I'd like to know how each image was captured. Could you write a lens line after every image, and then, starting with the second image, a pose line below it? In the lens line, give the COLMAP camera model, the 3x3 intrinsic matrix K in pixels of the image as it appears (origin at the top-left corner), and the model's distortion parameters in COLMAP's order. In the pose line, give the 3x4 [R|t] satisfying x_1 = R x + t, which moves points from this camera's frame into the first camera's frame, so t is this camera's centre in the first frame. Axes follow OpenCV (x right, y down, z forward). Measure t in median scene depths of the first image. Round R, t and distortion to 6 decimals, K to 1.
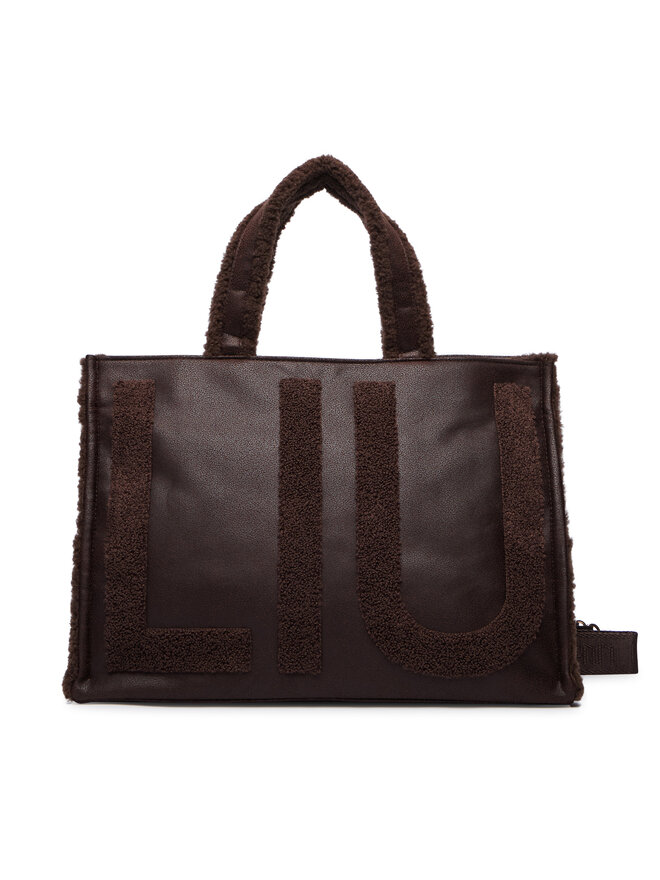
lens RADIAL K [[938.7, 0, 330.0], [0, 938.7, 440.0], [0, 0, 1]] dist [-0.010742, -0.007420]
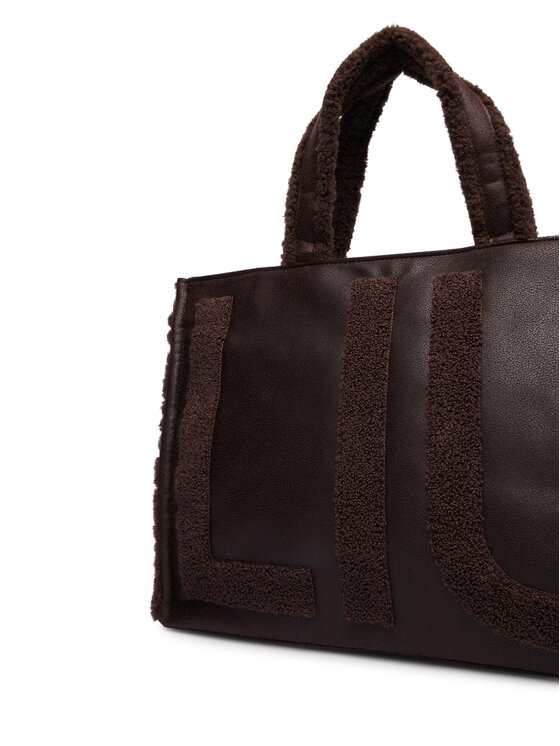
lens RADIAL K [[674.0, 0, 279.9], [0, 674.0, 359.3], [0, 0, 1]] dist [0.002525, -0.004441]
pose [[0.936564, -0.059533, -0.345404, 0.101196], [0.062568, 0.998038, -0.002366, 0.007288], [0.344867, -0.019395, 0.938451, 0.361514]]
